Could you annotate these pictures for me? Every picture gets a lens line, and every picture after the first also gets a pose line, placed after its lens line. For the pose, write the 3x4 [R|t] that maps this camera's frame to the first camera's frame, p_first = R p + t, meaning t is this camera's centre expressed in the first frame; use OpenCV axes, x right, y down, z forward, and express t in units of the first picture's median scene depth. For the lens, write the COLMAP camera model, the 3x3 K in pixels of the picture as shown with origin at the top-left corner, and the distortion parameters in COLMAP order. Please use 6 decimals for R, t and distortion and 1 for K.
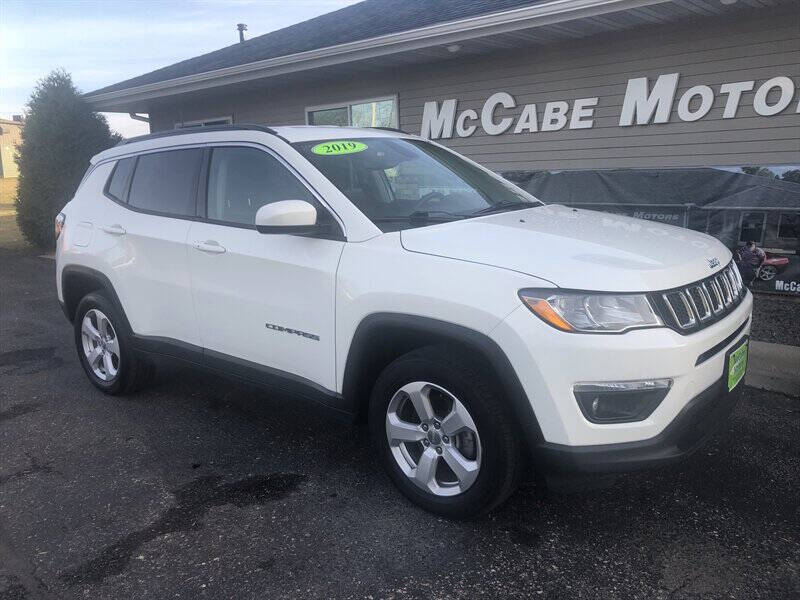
lens RADIAL K [[675.9, 0, 418.9], [0, 675.9, 288.8], [0, 0, 1]] dist [0.038809, -0.036338]
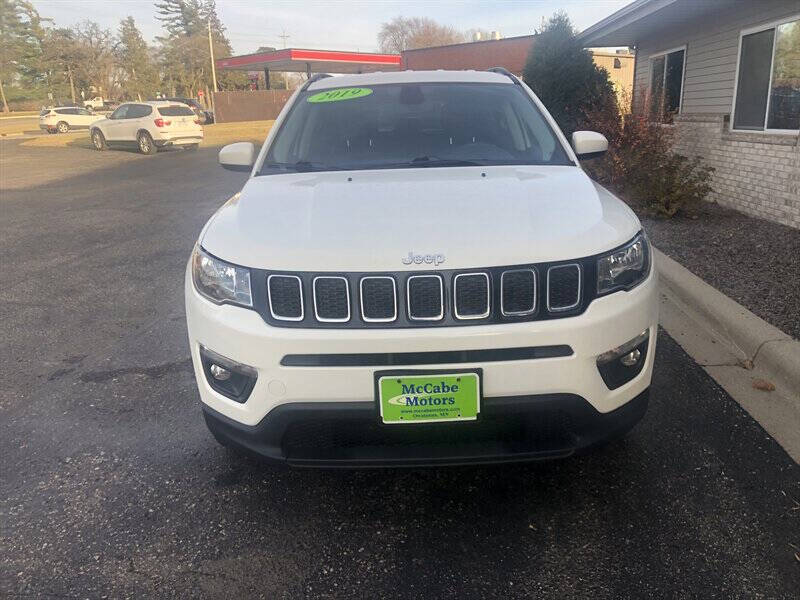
lens RADIAL K [[675.9, 0, 401.8], [0, 675.9, 303.0], [0, 0, 1]] dist [0.038809, -0.036338]
pose [[0.613952, 0.231532, -0.754623, 0.798987], [-0.143699, 0.972823, 0.181567, -0.096966], [0.776153, -0.003035, 0.630537, 0.414905]]
